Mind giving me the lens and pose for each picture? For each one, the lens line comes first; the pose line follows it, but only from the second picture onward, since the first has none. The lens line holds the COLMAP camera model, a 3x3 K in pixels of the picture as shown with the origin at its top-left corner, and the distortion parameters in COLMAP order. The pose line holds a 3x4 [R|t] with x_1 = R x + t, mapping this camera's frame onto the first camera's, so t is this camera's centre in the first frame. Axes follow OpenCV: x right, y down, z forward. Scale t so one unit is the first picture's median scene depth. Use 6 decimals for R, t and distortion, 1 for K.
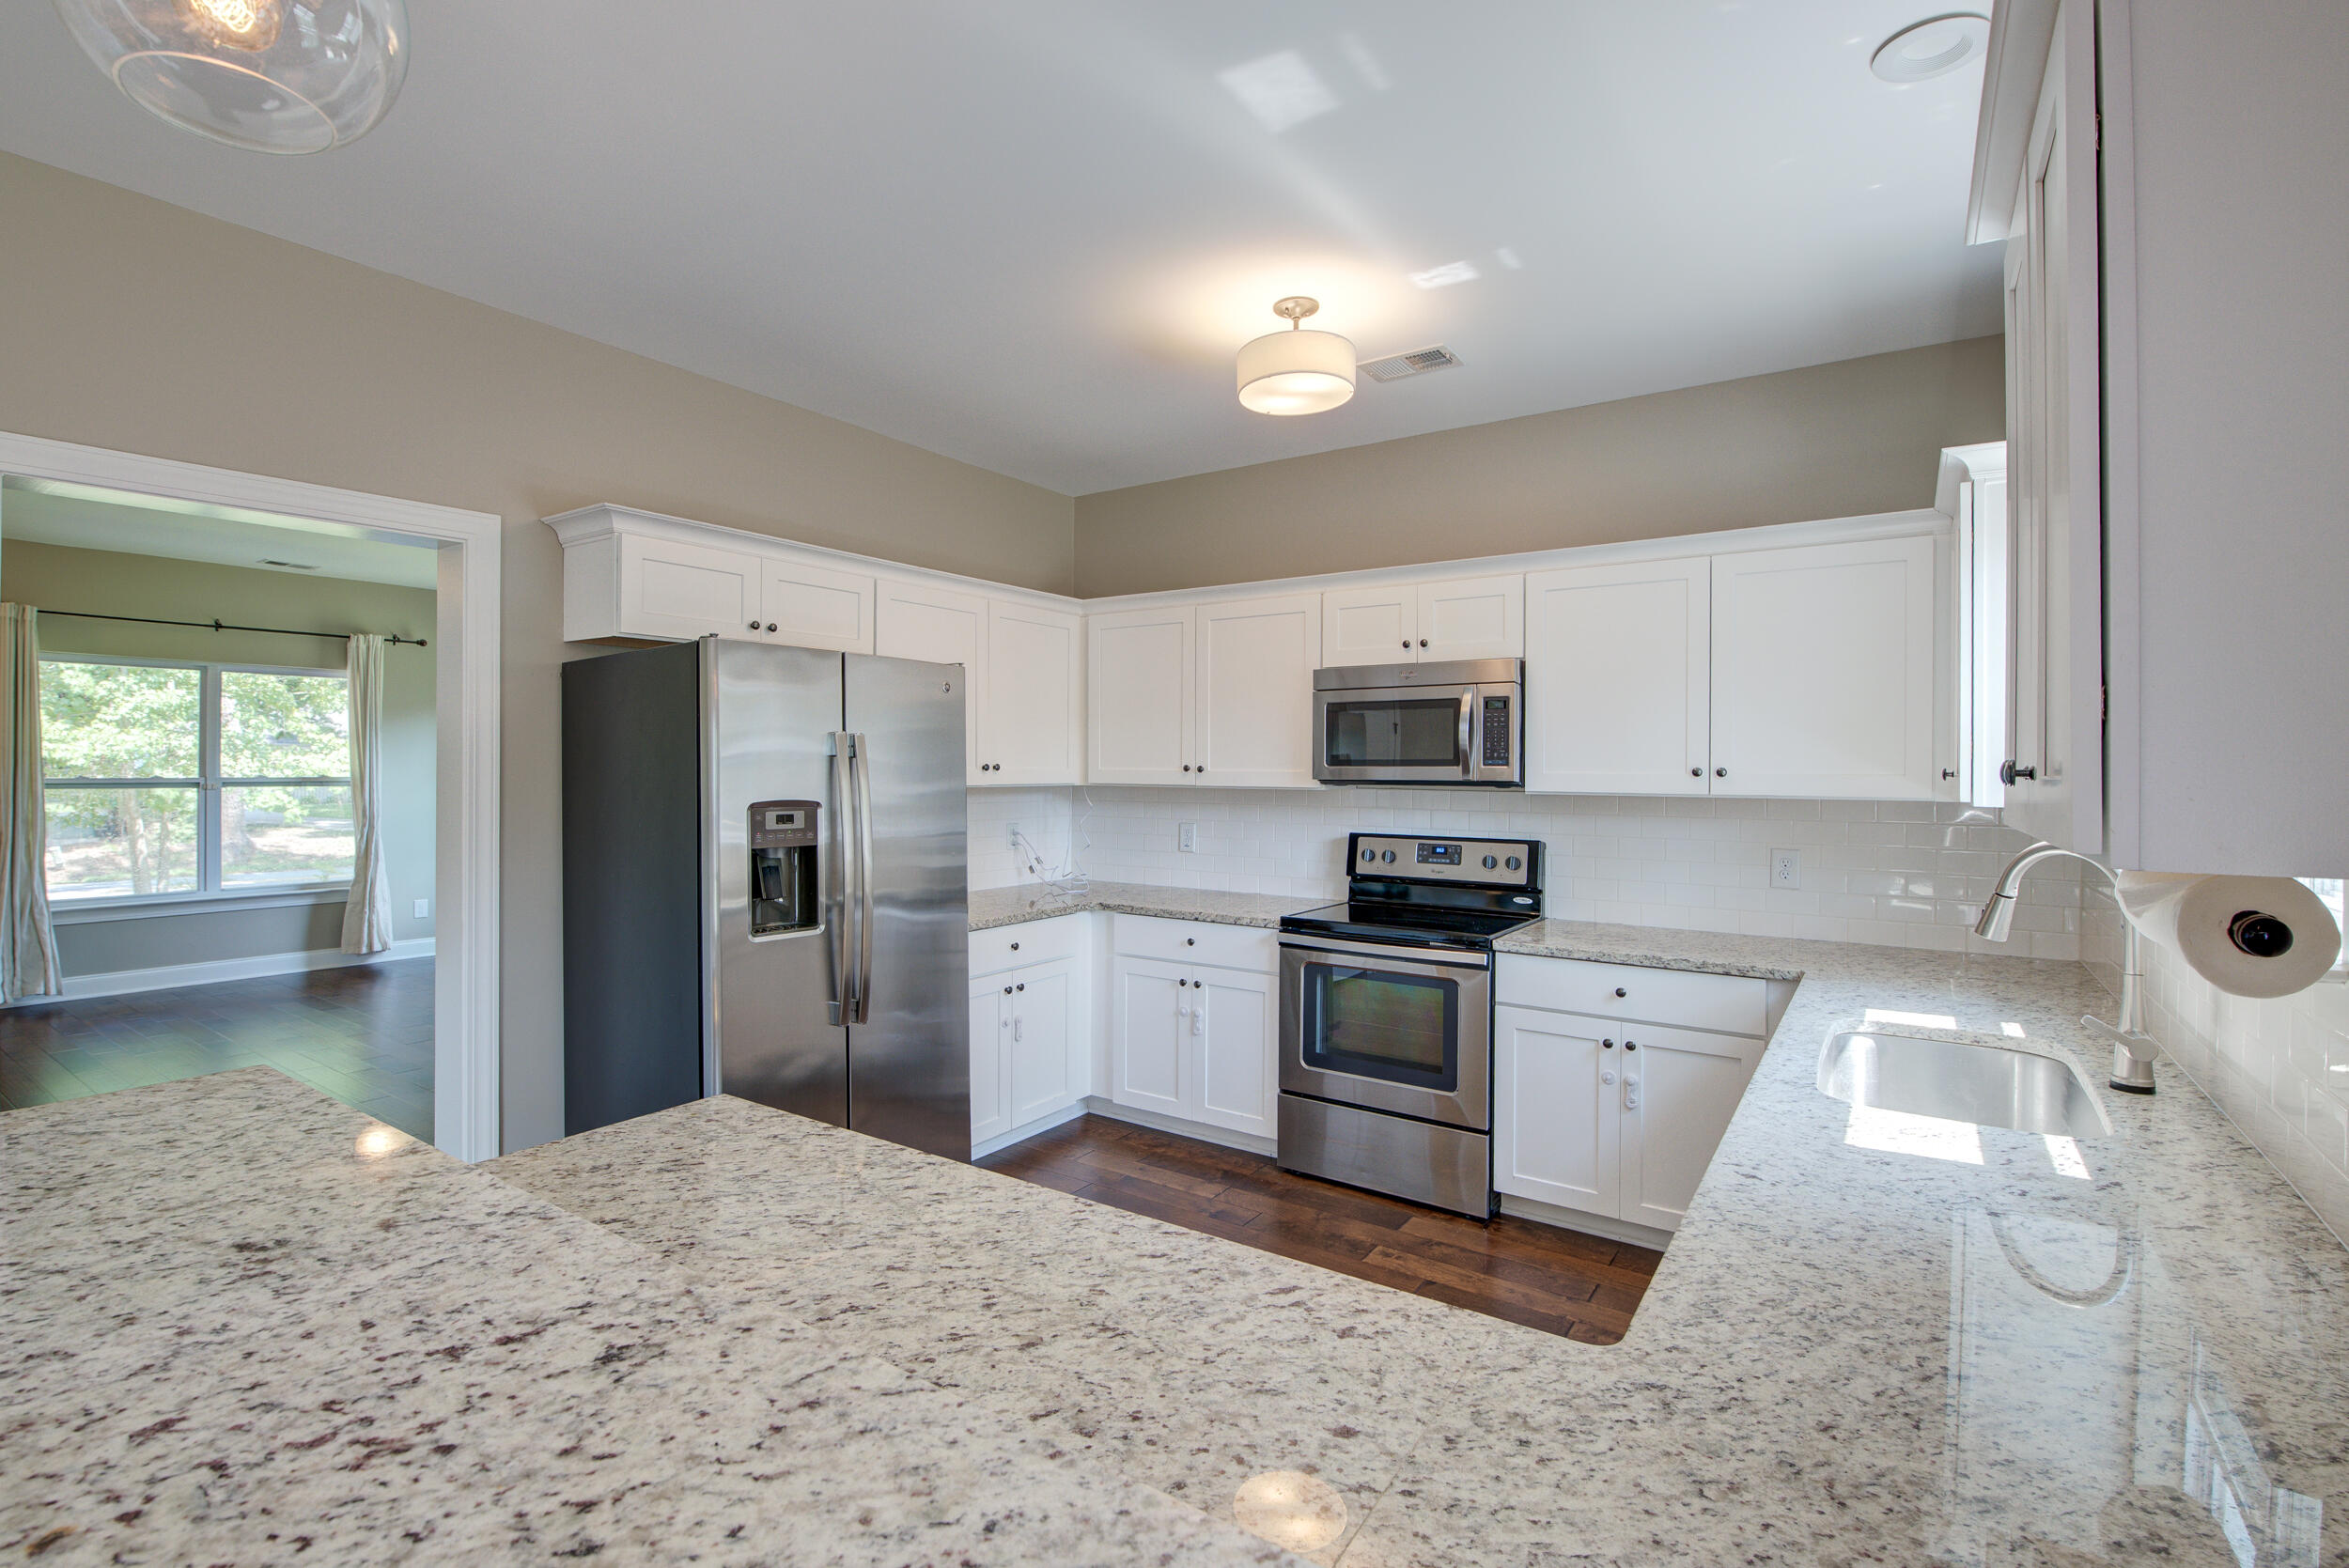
lens RADIAL K [[1075.3, 0, 1170.0], [0, 1075.3, 768.7], [0, 0, 1]] dist [-0.000040, -0.000021]
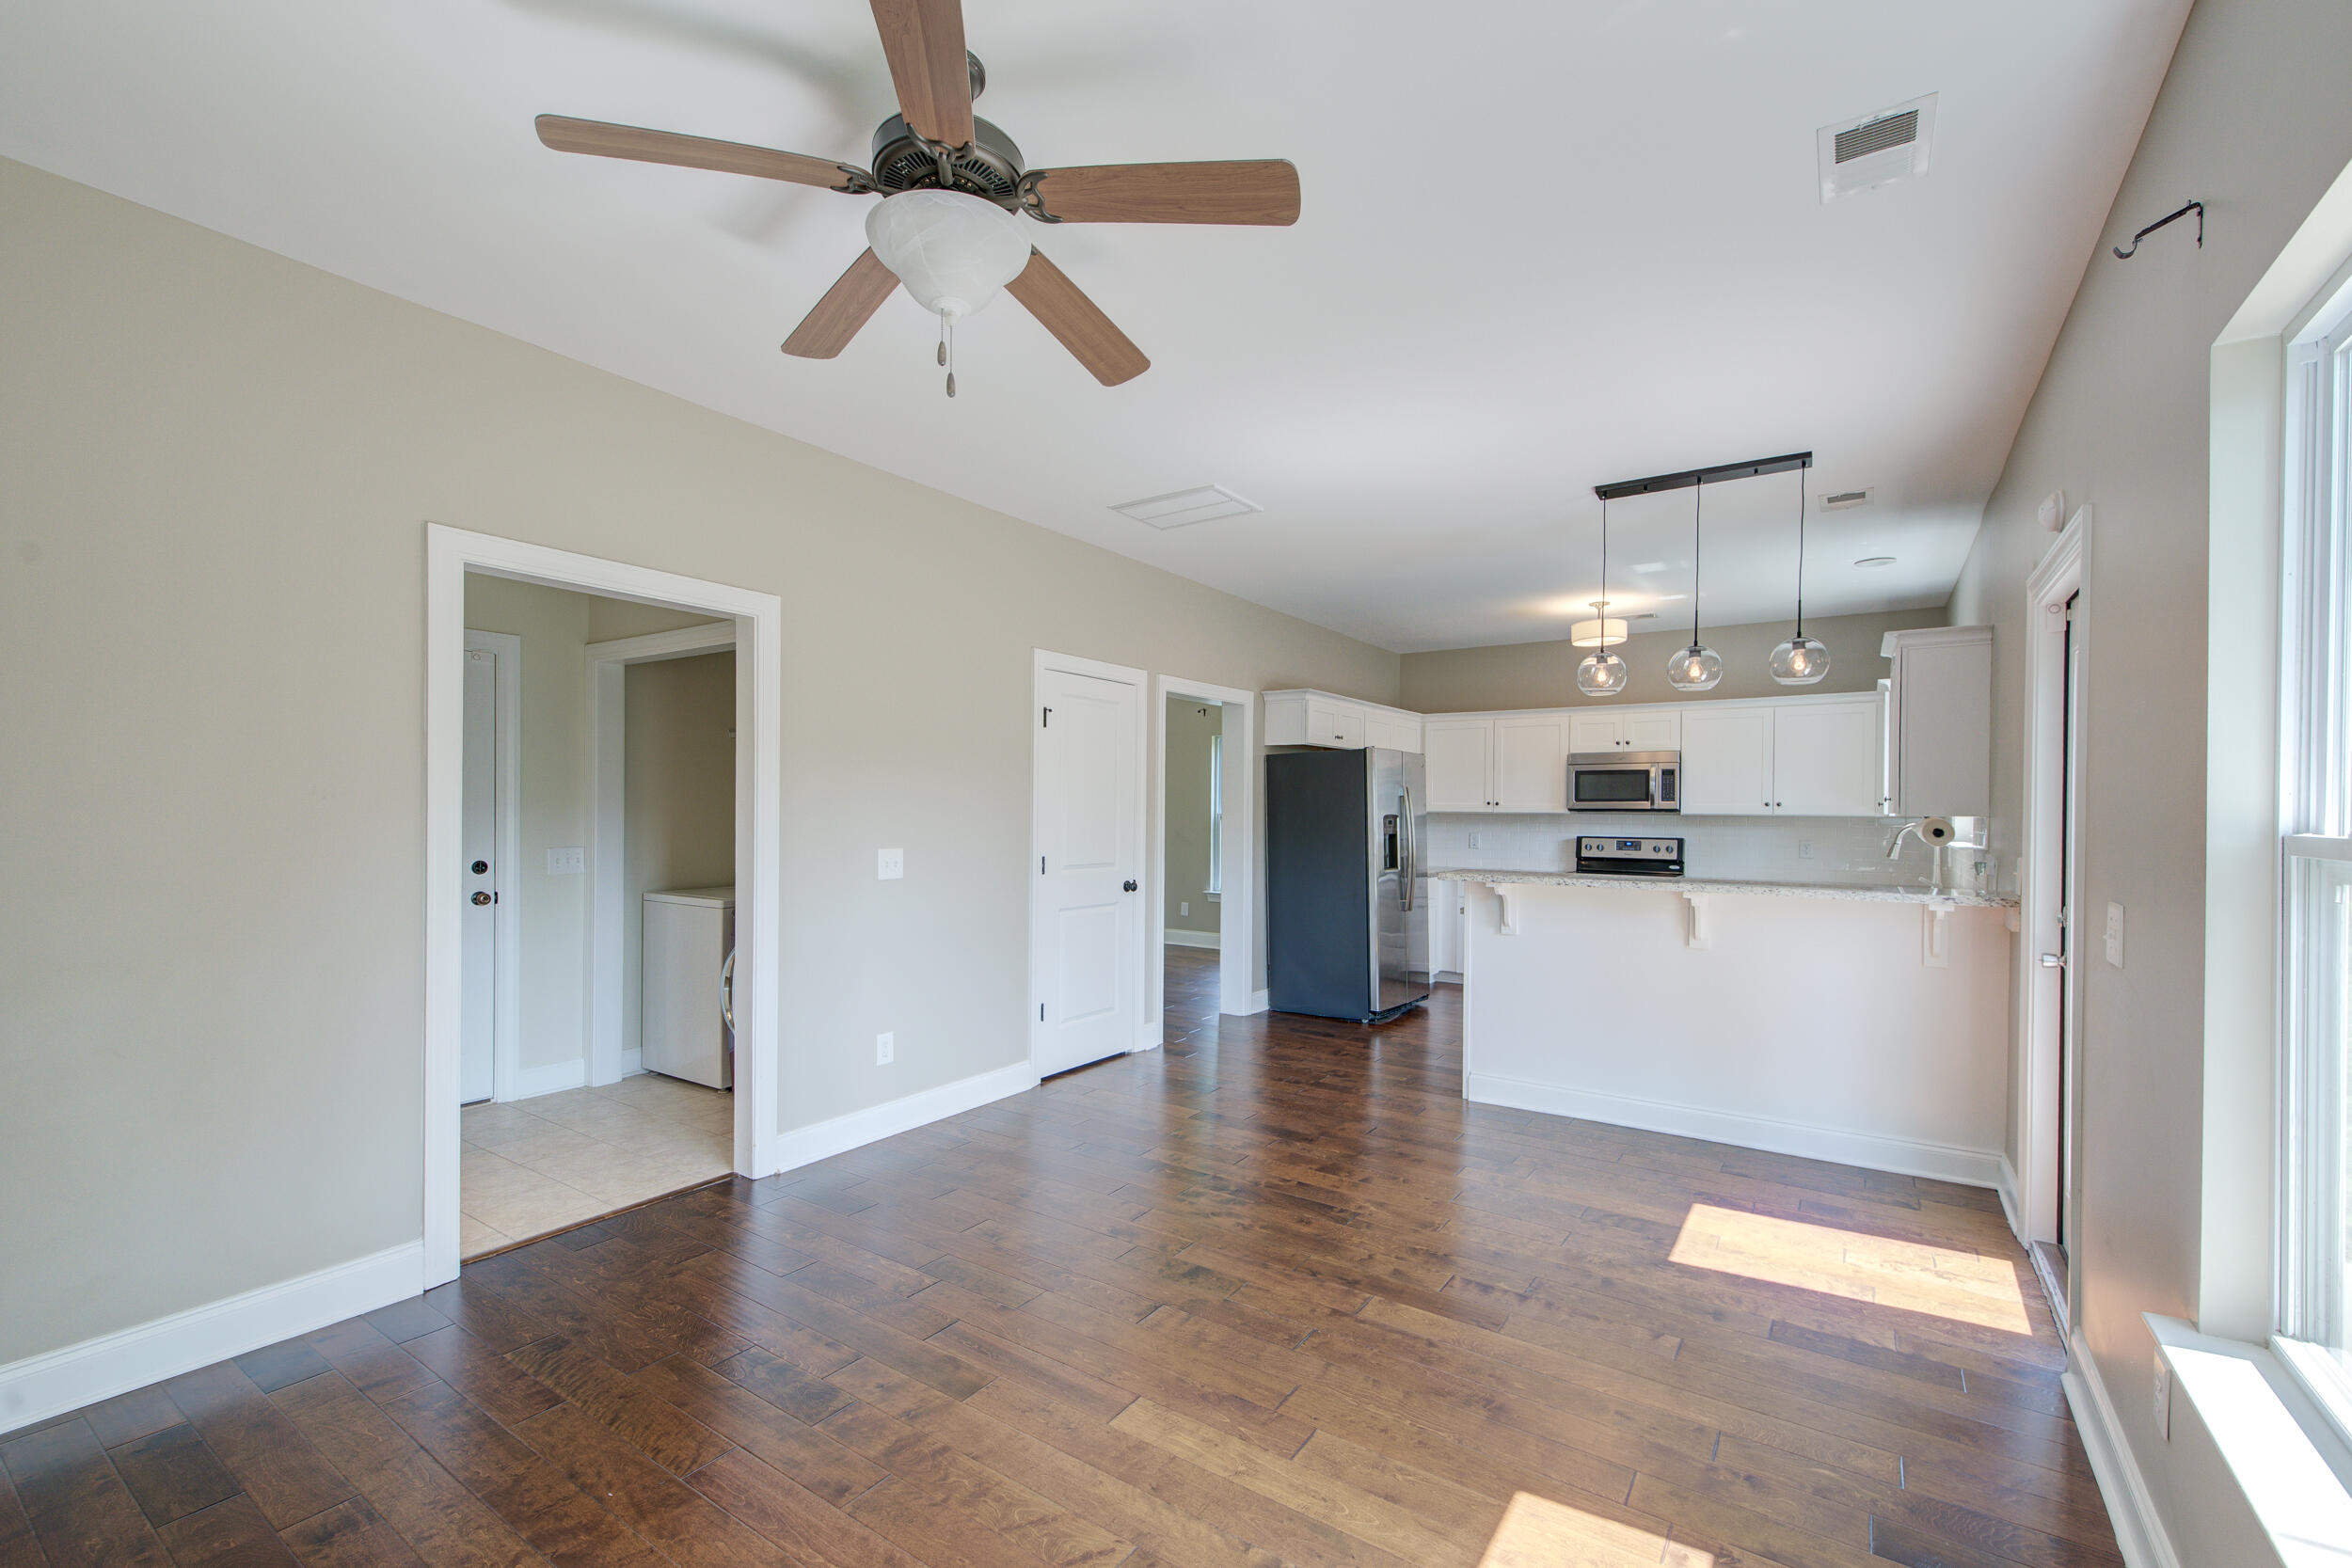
lens RADIAL K [[986.7, 0, 1162.2], [0, 986.7, 814.0], [0, 0, 1]] dist [0.000158, -0.000001]
pose [[0.999959, 0.001850, -0.008914, -0.667494], [-0.001823, 0.999994, 0.002998, 0.017498], [0.008919, -0.002982, 0.999956, -0.943574]]
